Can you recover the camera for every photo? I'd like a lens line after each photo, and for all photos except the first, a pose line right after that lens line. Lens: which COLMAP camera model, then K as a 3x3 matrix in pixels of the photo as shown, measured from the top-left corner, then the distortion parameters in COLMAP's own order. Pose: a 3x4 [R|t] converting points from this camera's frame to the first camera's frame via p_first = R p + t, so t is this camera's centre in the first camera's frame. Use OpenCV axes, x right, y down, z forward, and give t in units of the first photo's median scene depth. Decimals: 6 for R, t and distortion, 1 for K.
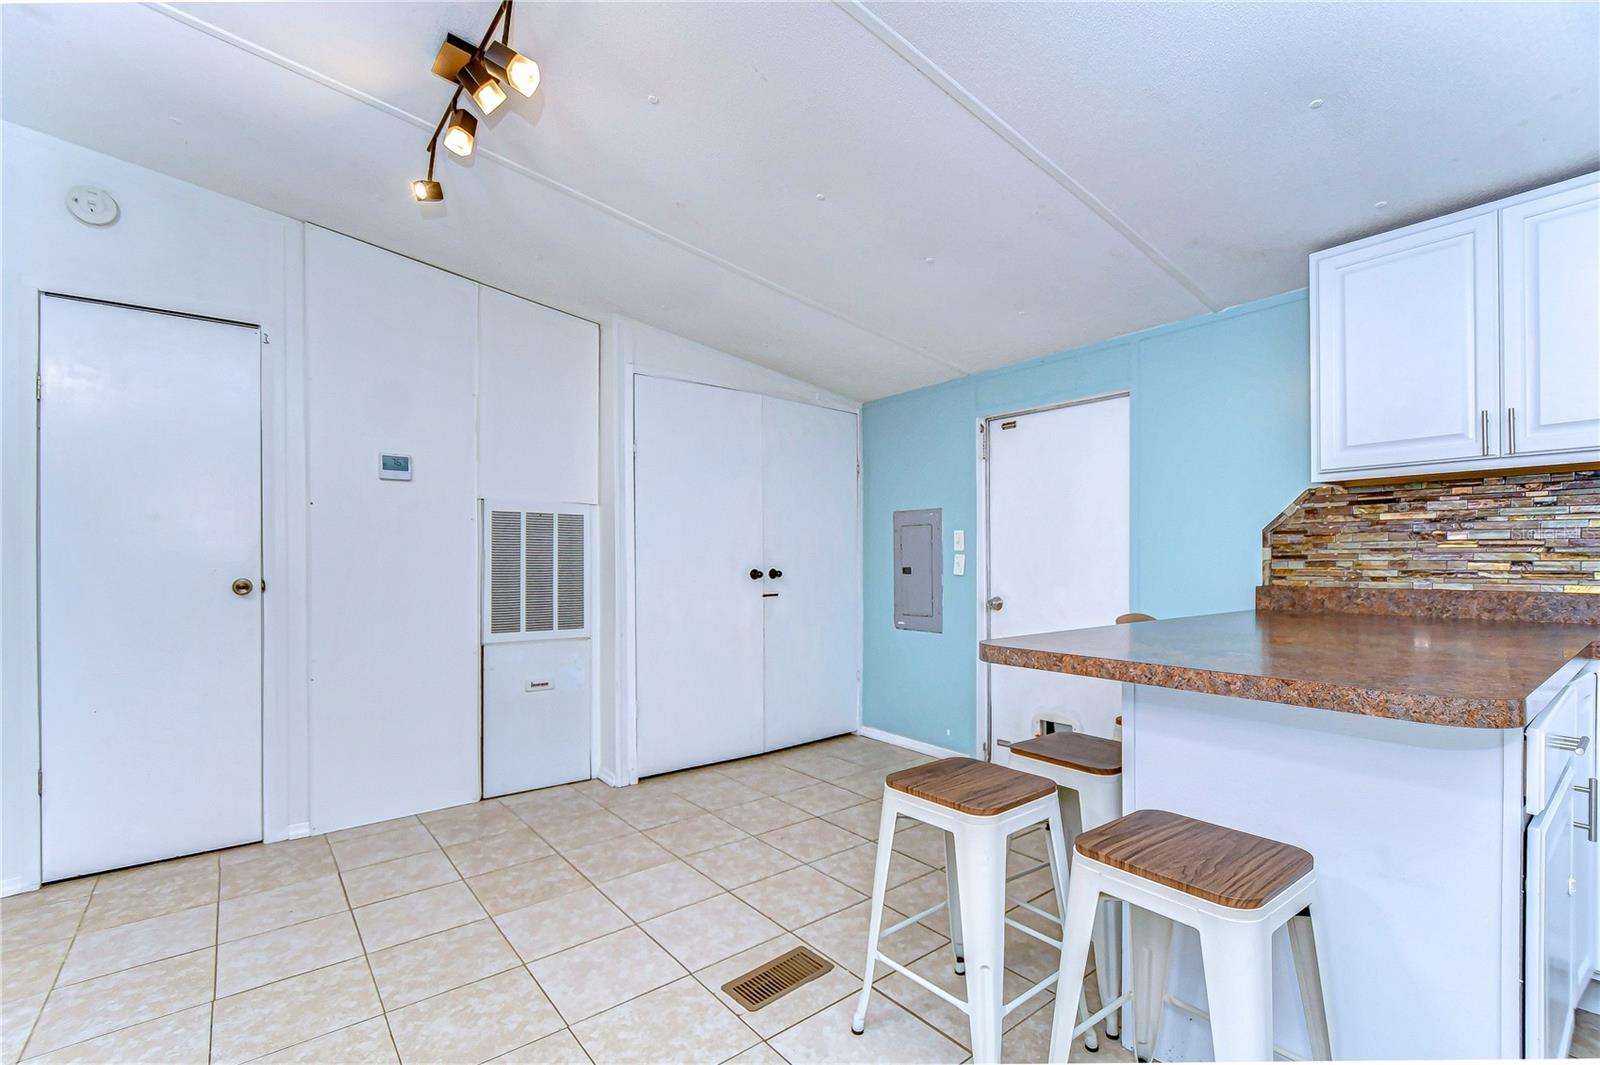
lens RADIAL K [[697.2, 0, 799.2], [0, 697.2, 560.7], [0, 0, 1]] dist [0.010200, -0.007507]
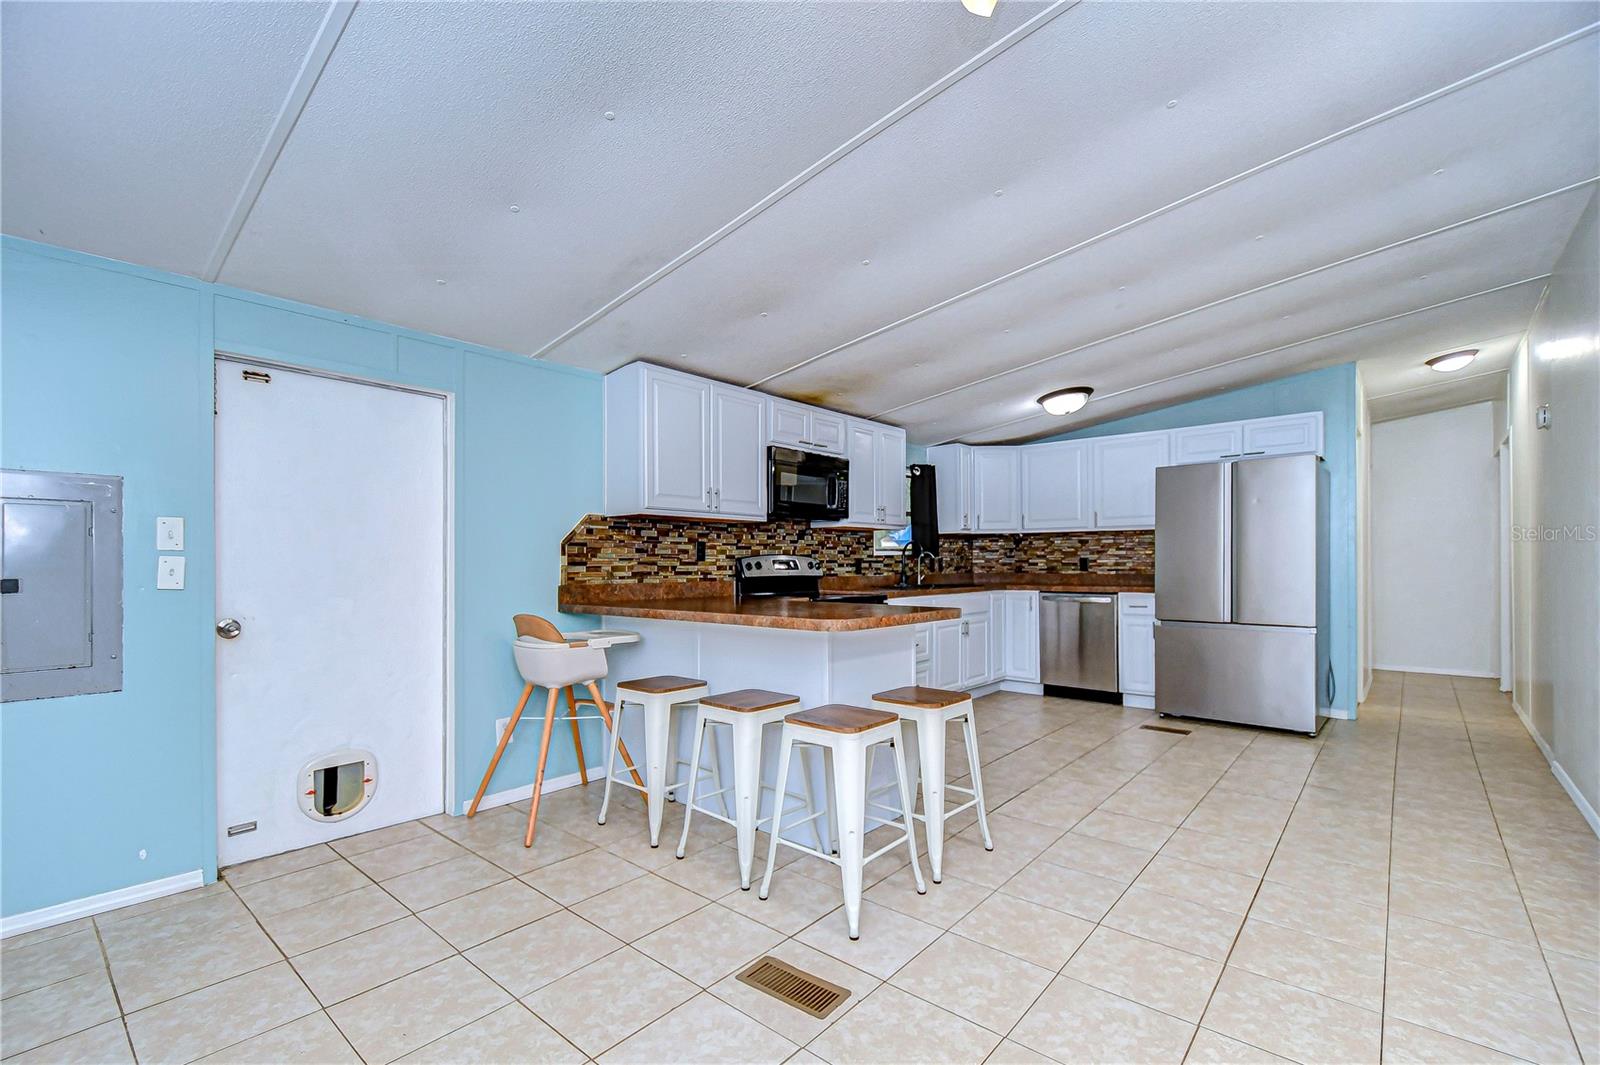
lens RADIAL K [[697.2, 0, 799.2], [0, 697.2, 560.7], [0, 0, 1]] dist [0.010200, -0.007507]
pose [[-0.182153, 0.010862, 0.983210, -0.697909], [0.004328, 0.999938, -0.010245, 0.005414], [-0.983261, 0.002390, -0.182189, 0.812972]]
